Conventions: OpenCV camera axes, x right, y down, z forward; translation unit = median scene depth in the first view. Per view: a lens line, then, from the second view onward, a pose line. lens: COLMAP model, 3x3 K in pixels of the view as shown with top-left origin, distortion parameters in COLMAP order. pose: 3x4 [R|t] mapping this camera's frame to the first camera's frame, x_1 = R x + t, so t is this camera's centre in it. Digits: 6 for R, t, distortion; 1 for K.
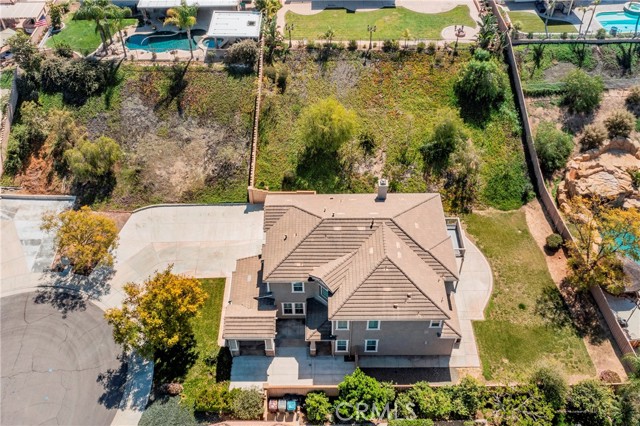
lens RADIAL K [[594.8, 0, 306.4], [0, 594.8, 210.9], [0, 0, 1]] dist [-0.012920, -0.004644]
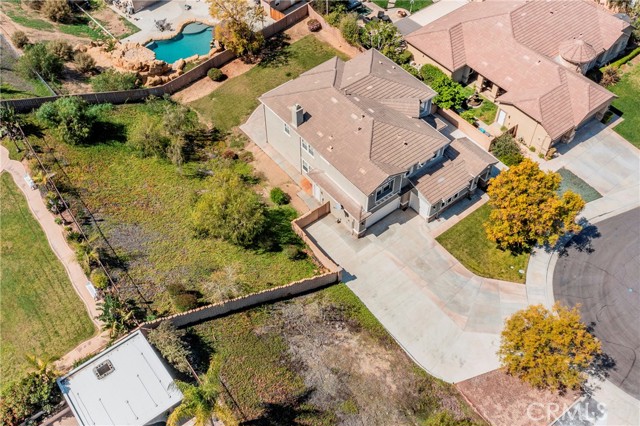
lens RADIAL K [[644.0, 0, 293.2], [0, 644.0, 210.1], [0, 0, 1]] dist [-0.008382, -0.010239]
pose [[-0.611197, -0.583798, 0.534432, -0.460174], [0.597284, 0.102834, 0.795410, -0.751753], [-0.519316, 0.805360, 0.285842, 0.688912]]
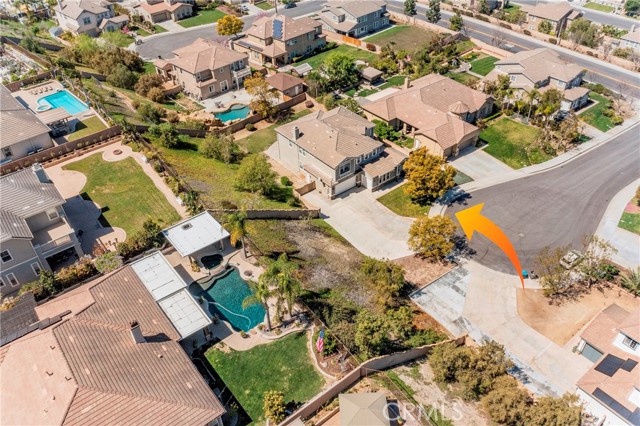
lens RADIAL K [[502.3, 0, 320.0], [0, 502.3, 213.0], [0, 0, 1]] dist [-0.020572, 0.002186]
pose [[-0.627508, -0.451879, 0.634065, -0.825467], [0.586302, 0.261618, 0.766686, -0.912662], [-0.512332, 0.852855, 0.100770, 0.852922]]
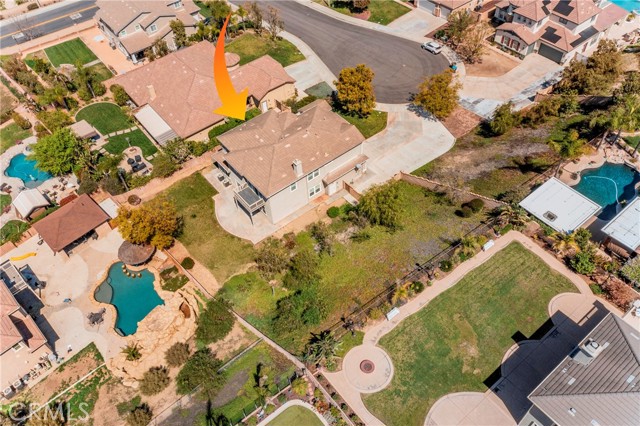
lens RADIAL K [[495.9, 0, 320.0], [0, 495.9, 213.0], [0, 0, 1]] dist [-0.008782, -0.003120]
pose [[-0.773876, 0.520377, -0.361005, 0.467006], [-0.400917, 0.038752, 0.915294, -0.921419], [0.490288, 0.853057, 0.178639, 0.765276]]
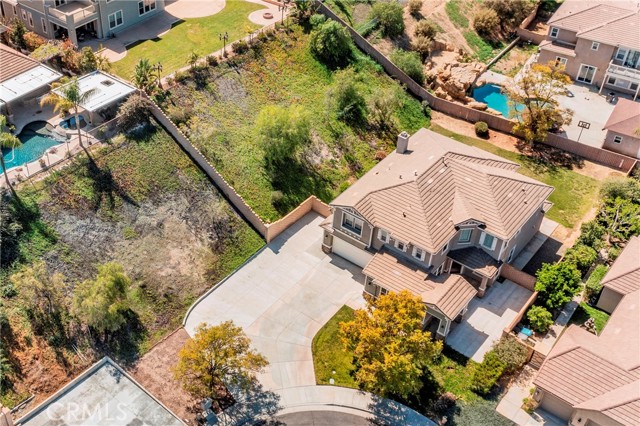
lens RADIAL K [[751.5, 0, 220.0], [0, 751.5, 213.4], [0, 0, 1]] dist [-0.022579, 0.008147]
pose [[0.657588, -0.467192, 0.591024, -0.763223], [0.537854, 0.840456, 0.065933, -0.159510], [-0.527533, 0.274528, 0.803955, 0.127837]]
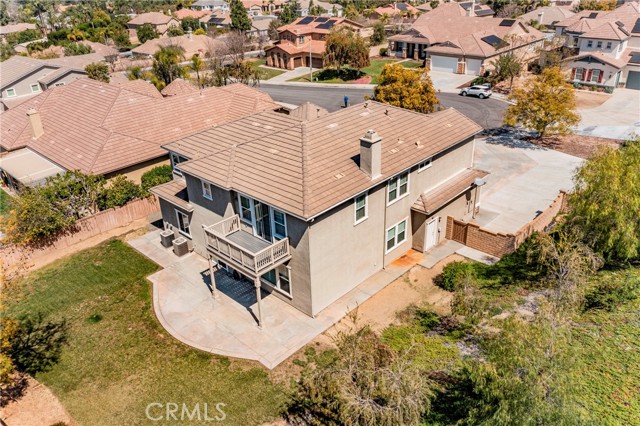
lens RADIAL K [[502.3, 0, 320.0], [0, 502.3, 213.0], [0, 0, 1]] dist [-0.020572, 0.002186]
pose [[-0.676543, 0.378953, -0.631414, 0.398331], [-0.489537, 0.409106, 0.770056, -0.293011], [0.550130, 0.830077, -0.091267, 0.891171]]
